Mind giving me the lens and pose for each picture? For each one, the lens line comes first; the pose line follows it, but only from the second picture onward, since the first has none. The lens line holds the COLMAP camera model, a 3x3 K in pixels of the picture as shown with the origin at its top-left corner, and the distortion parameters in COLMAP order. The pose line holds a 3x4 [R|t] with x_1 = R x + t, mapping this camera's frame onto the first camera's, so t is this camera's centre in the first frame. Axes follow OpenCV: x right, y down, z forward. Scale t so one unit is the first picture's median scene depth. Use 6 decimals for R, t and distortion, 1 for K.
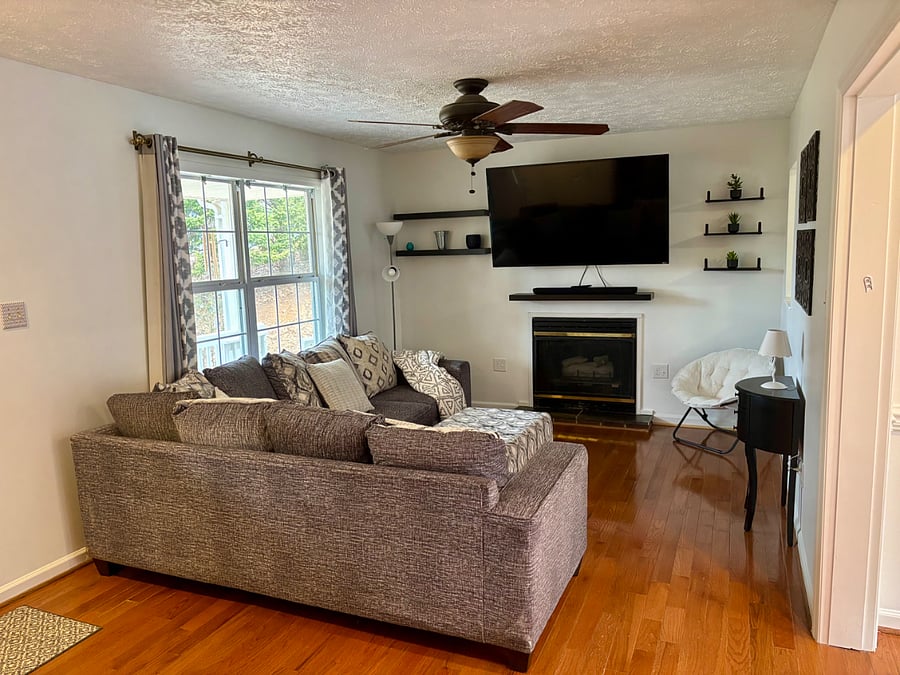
lens RADIAL K [[695.8, 0, 450.0], [0, 695.8, 337.5], [0, 0, 1]] dist [0.025403, -0.001624]
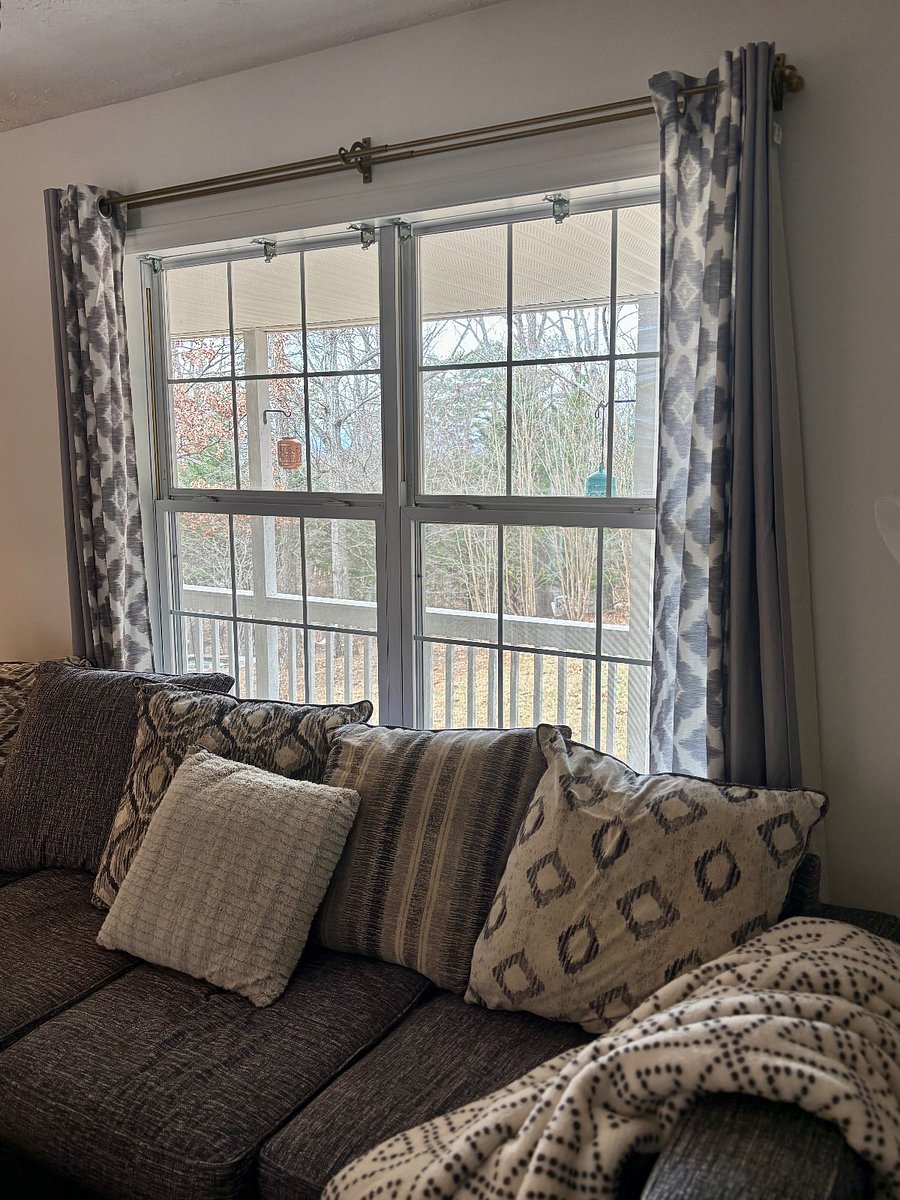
lens RADIAL K [[927.7, 0, 447.3], [0, 927.7, 585.7], [0, 0, 1]] dist [0.025403, -0.001624]
pose [[-0.096069, 0.161866, -0.982125, 0.204297], [-0.121486, 0.977406, 0.172972, -0.126508], [0.987933, 0.135932, -0.074234, 1.068923]]
